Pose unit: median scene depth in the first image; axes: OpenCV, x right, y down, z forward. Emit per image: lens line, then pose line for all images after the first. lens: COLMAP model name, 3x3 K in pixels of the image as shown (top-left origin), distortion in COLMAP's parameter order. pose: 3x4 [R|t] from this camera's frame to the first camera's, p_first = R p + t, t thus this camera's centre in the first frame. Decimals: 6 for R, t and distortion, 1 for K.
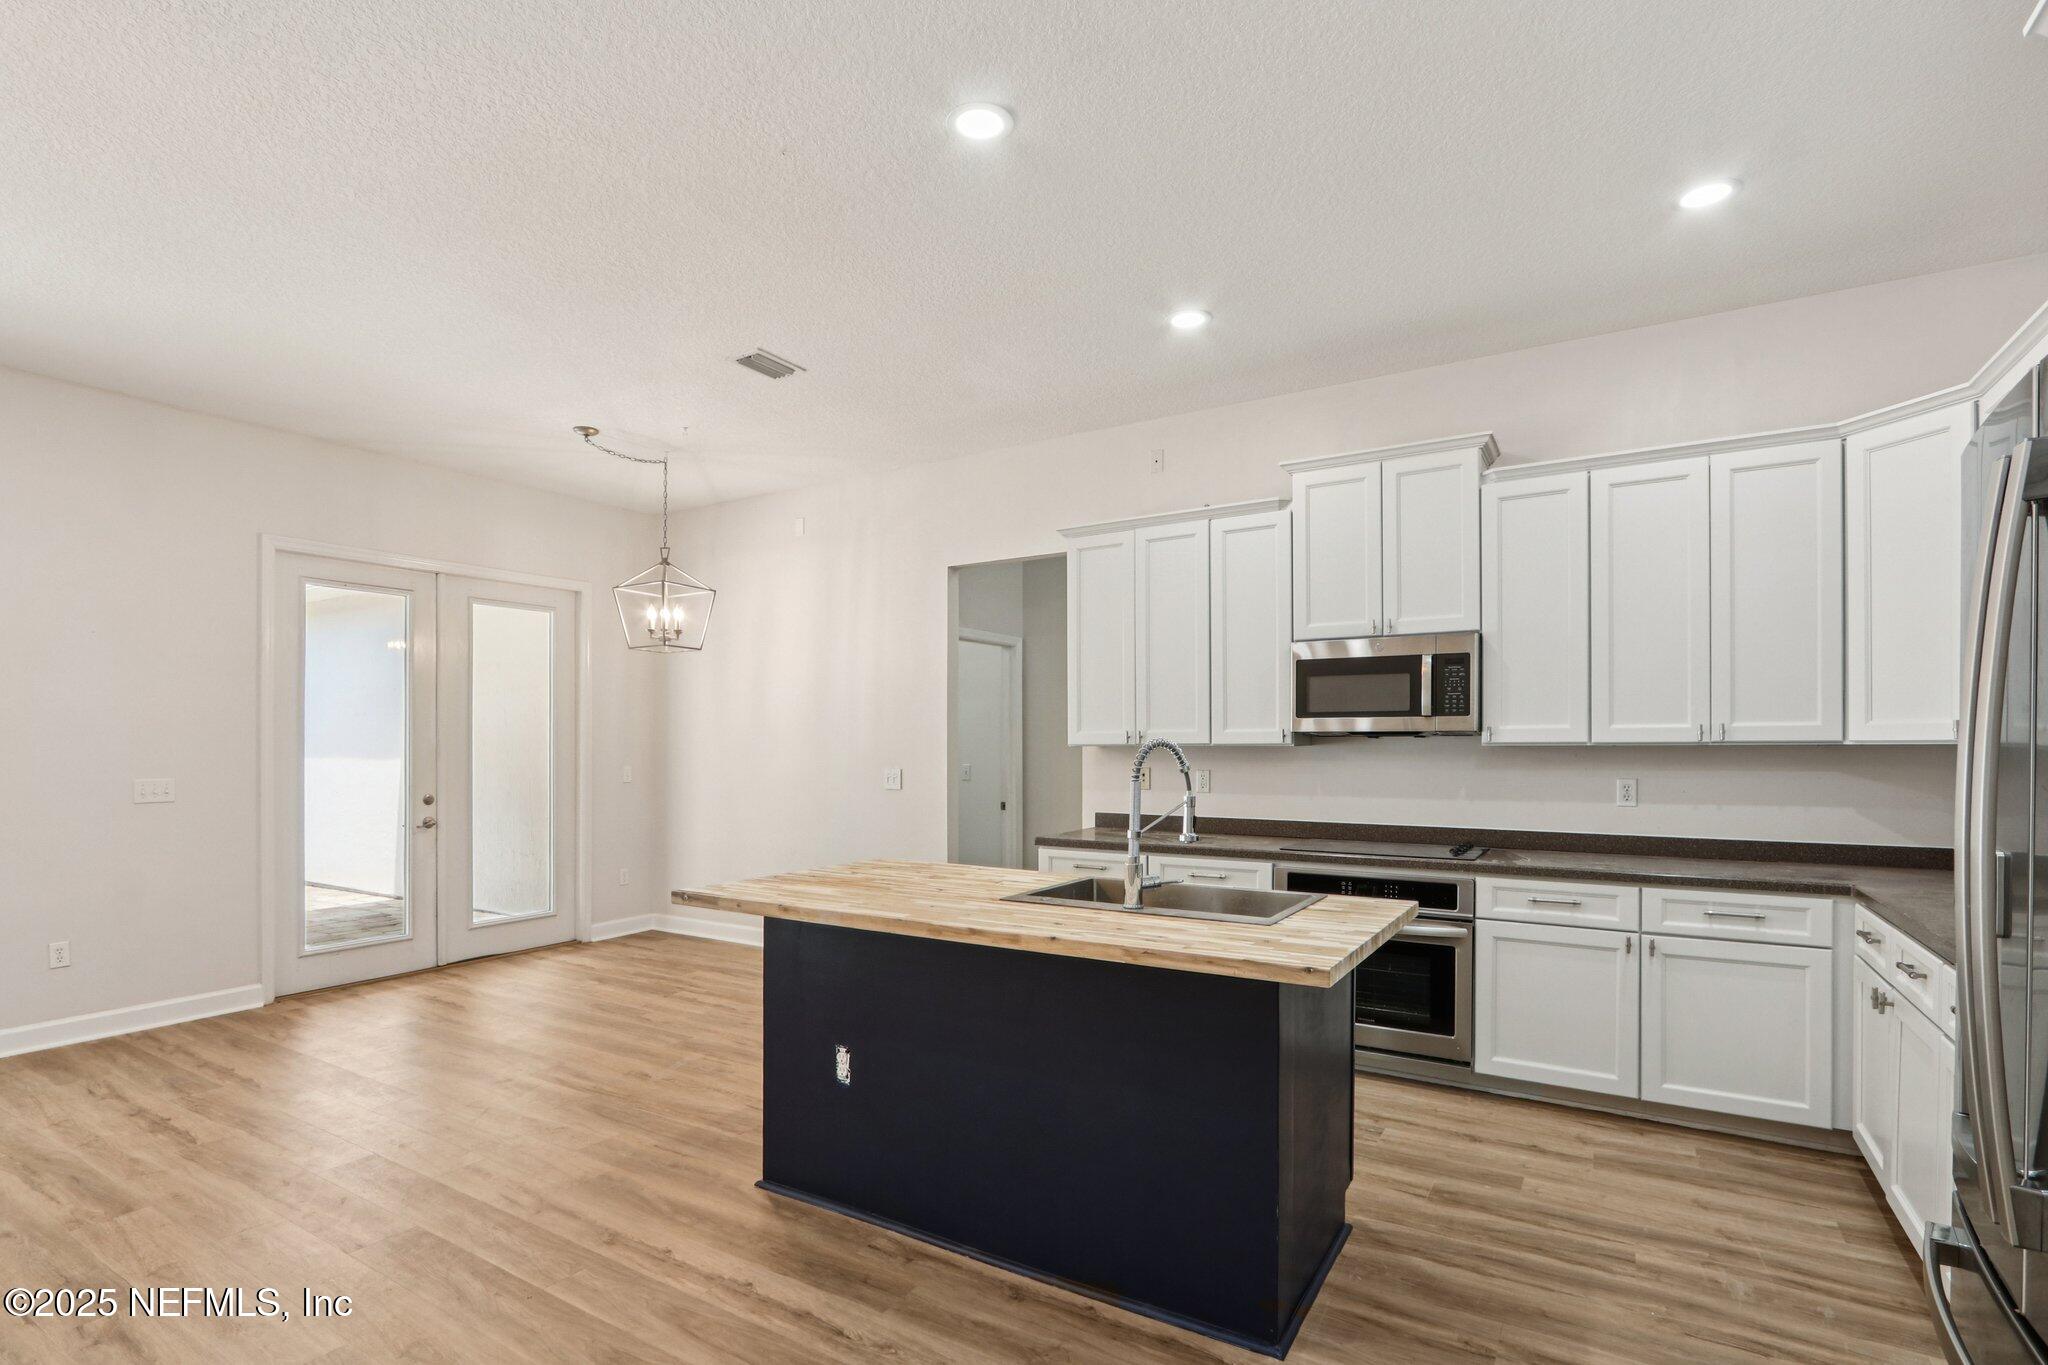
lens RADIAL K [[996.7, 0, 991.4], [0, 996.7, 739.5], [0, 0, 1]] dist [-0.000010, 0.000403]
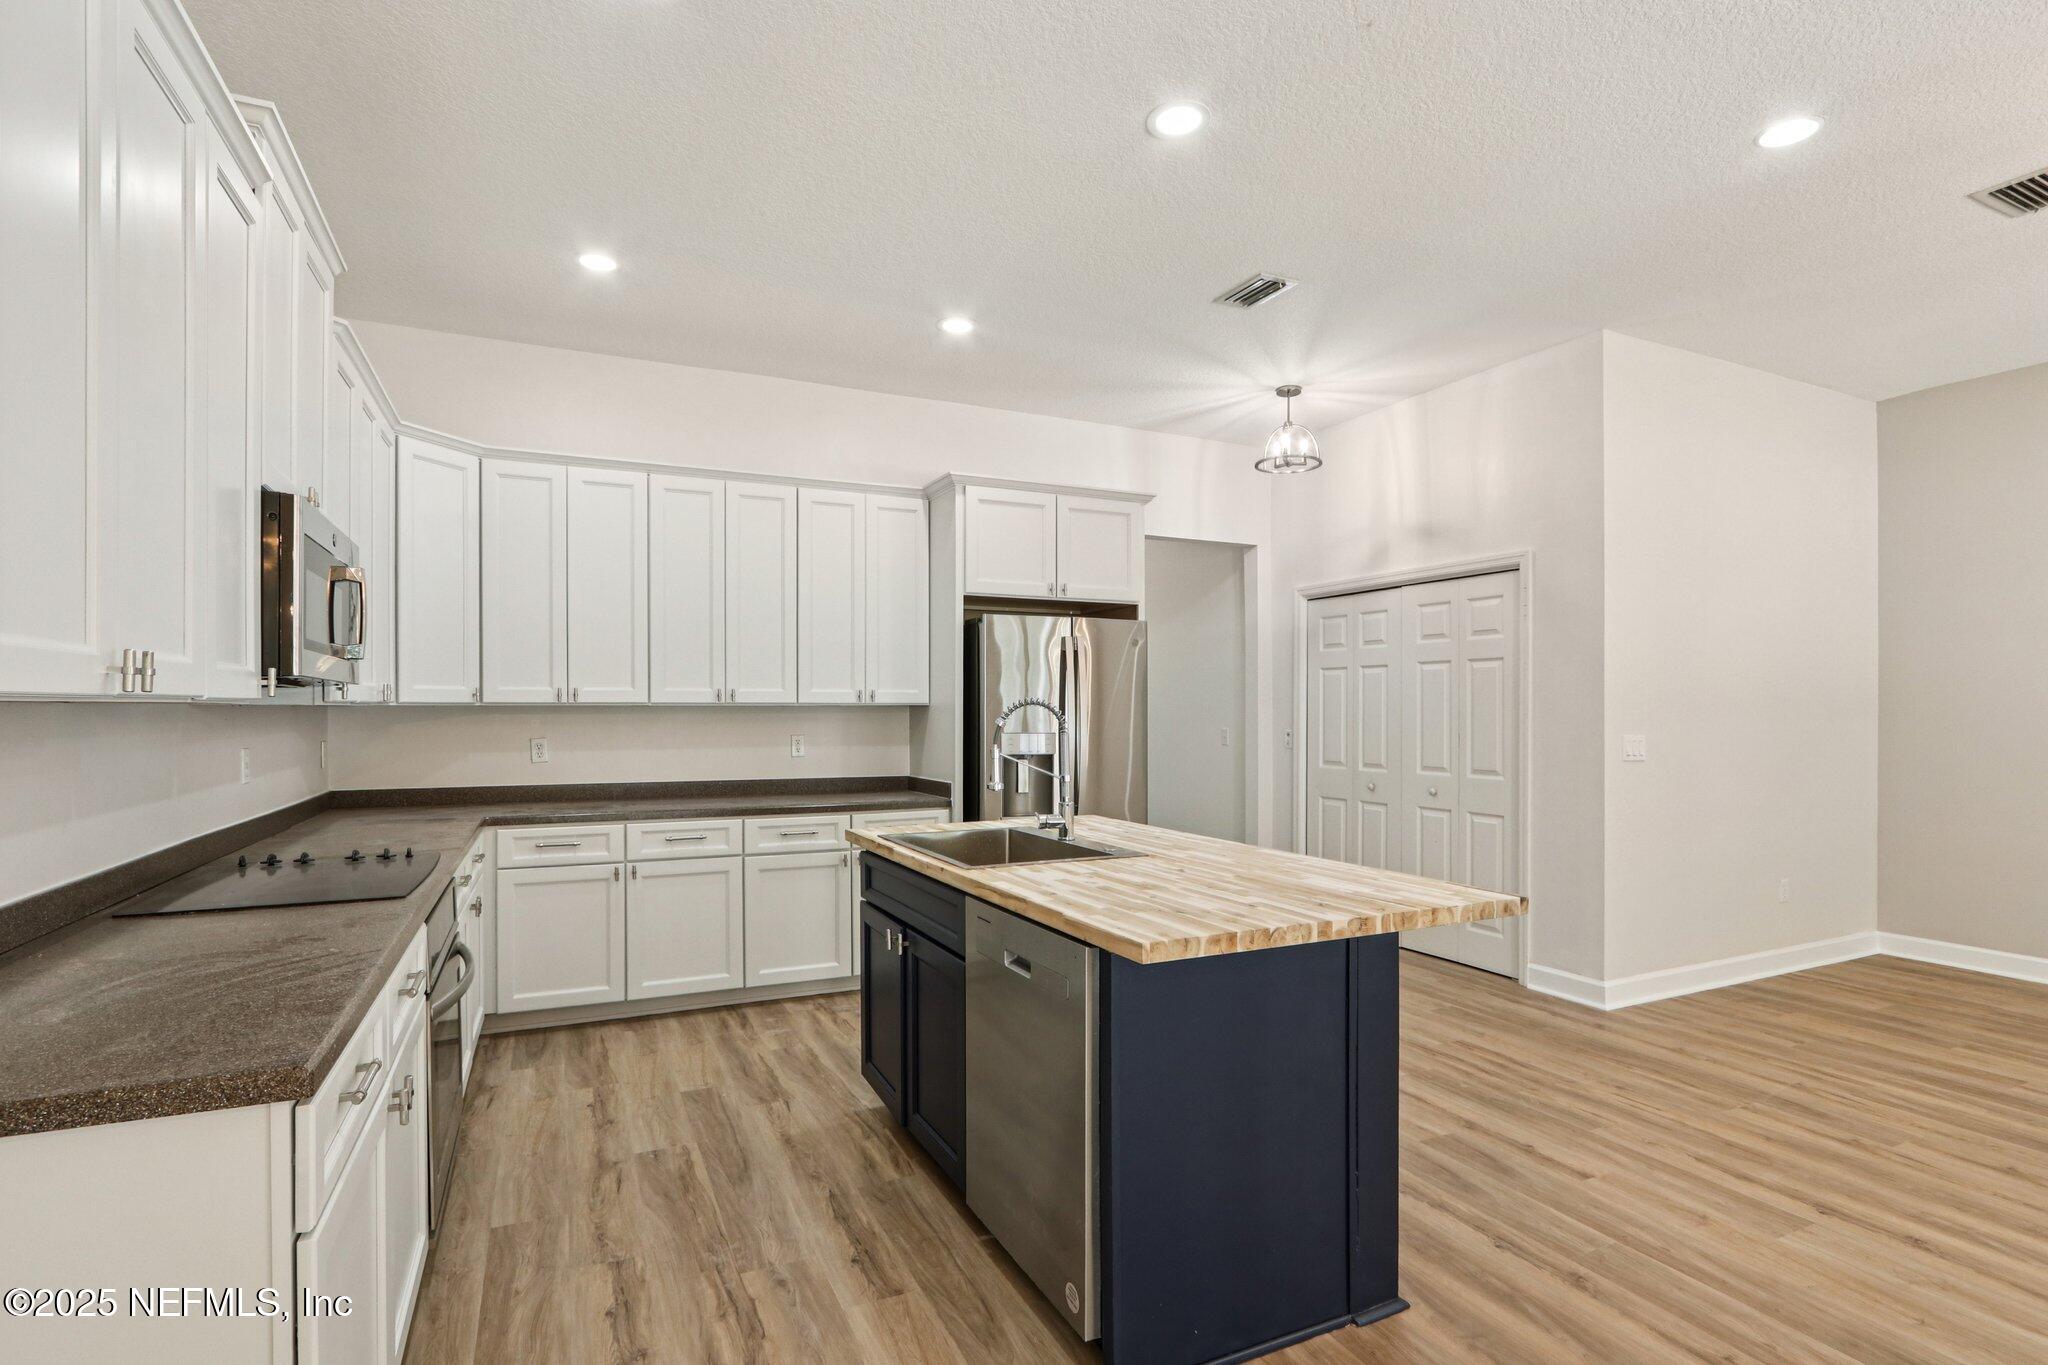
lens RADIAL K [[993.0, 0, 1015.9], [0, 993.0, 705.4], [0, 0, 1]] dist [-0.001785, 0.000296]
pose [[-0.847596, 0.005004, 0.530618, -0.357414], [0.001878, 0.999978, -0.006431, 0.013631], [-0.530638, -0.004454, -0.847587, 1.658537]]
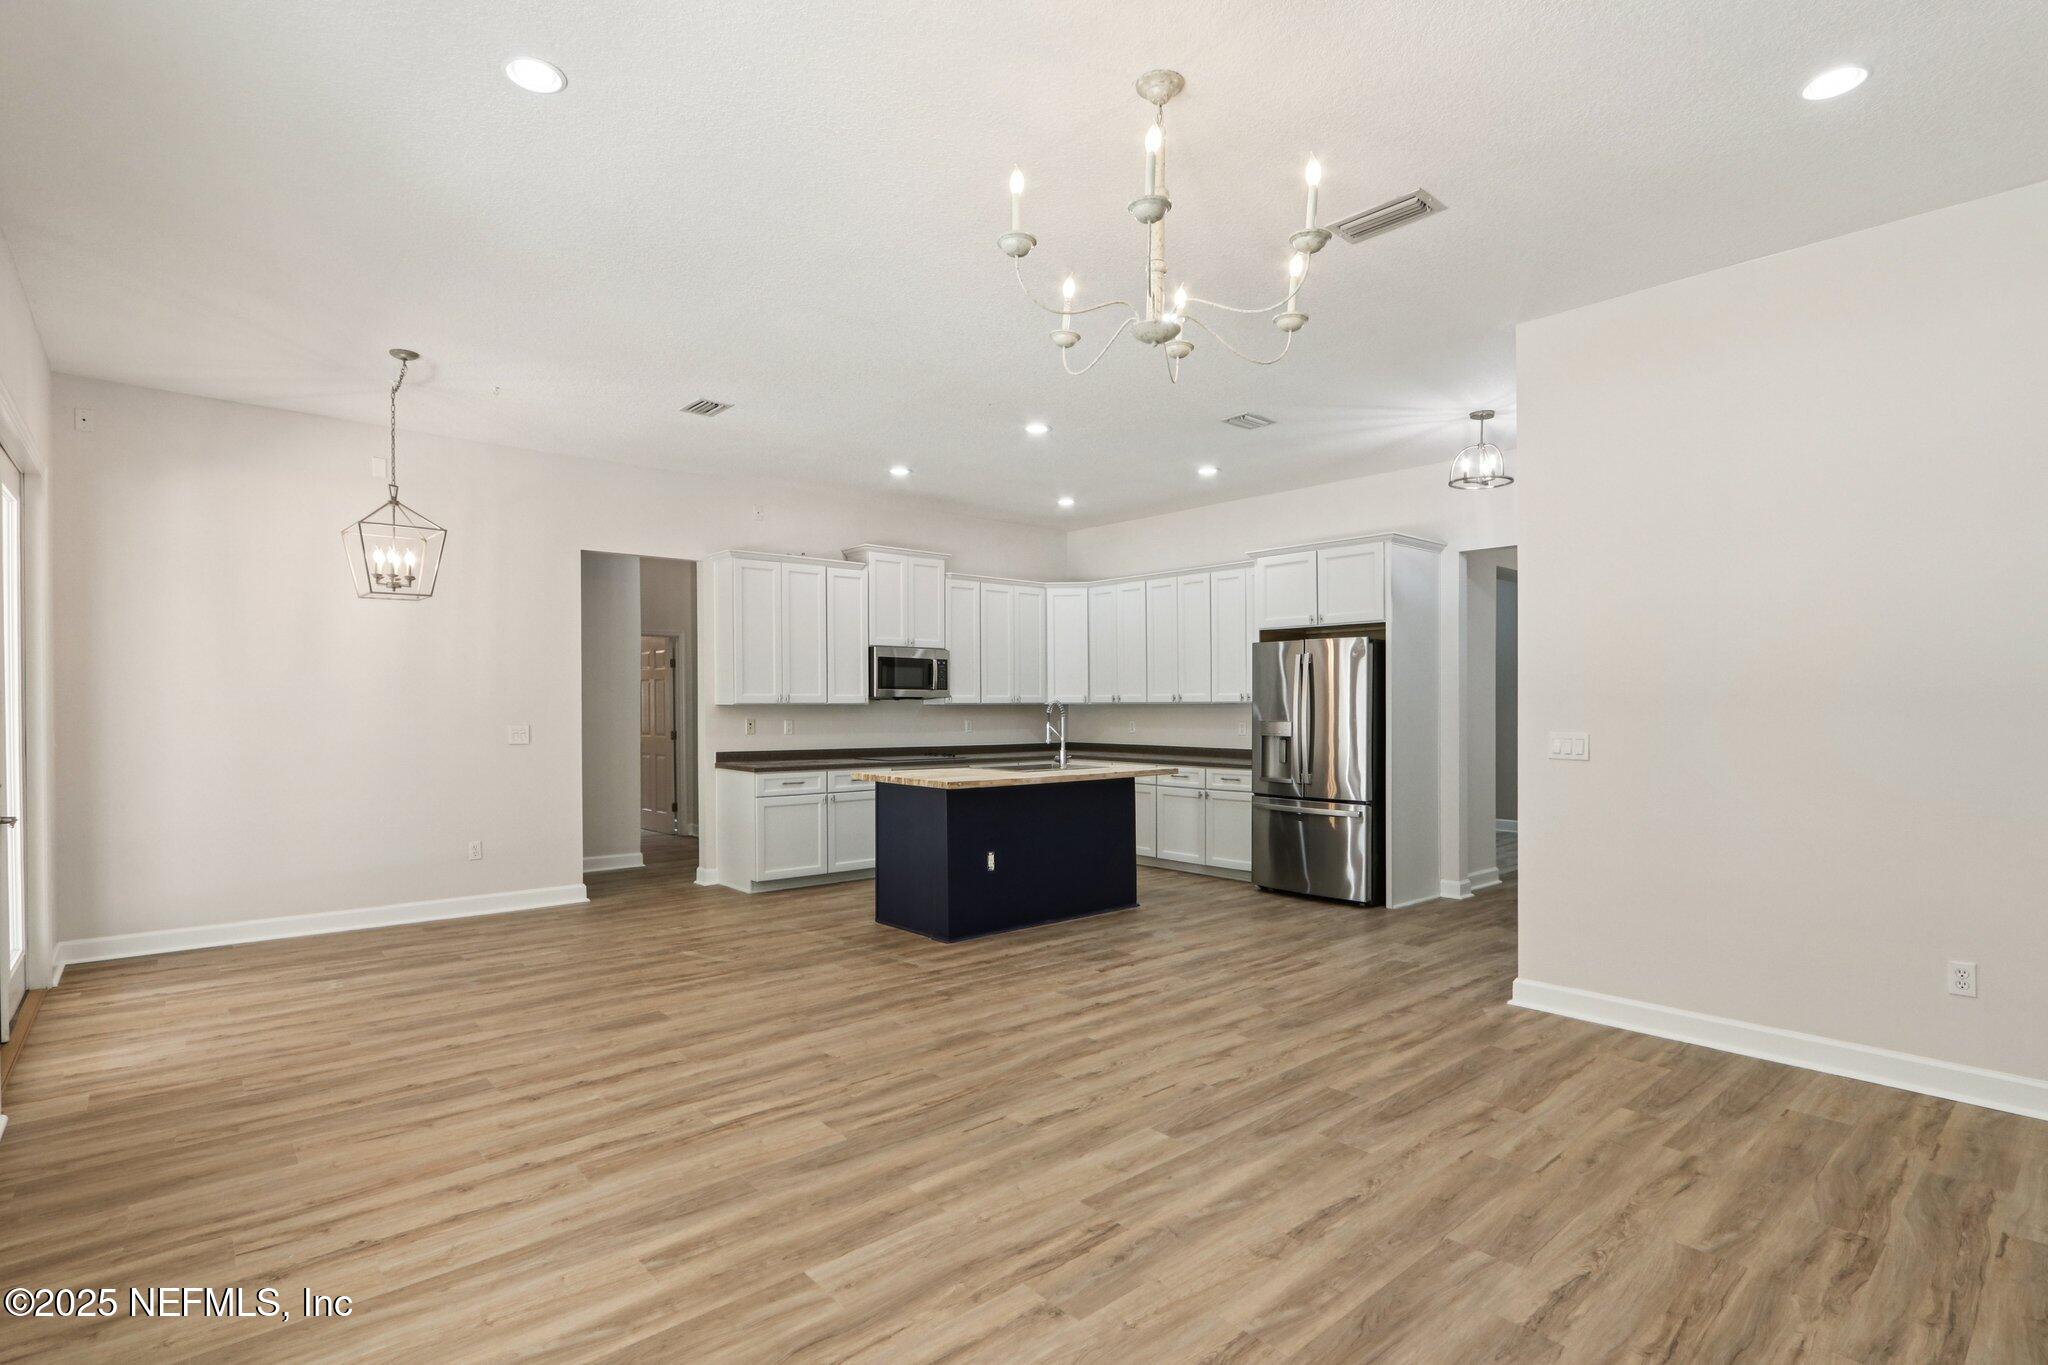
lens RADIAL K [[977.8, 0, 1011.0], [0, 977.8, 719.5], [0, 0, 1]] dist [-0.001447, 0.000736]
pose [[0.277506, -0.010374, 0.960668, -1.800549], [-0.004229, 0.999919, 0.012019, 0.016095], [-0.960715, -0.007398, 0.277439, 0.372621]]
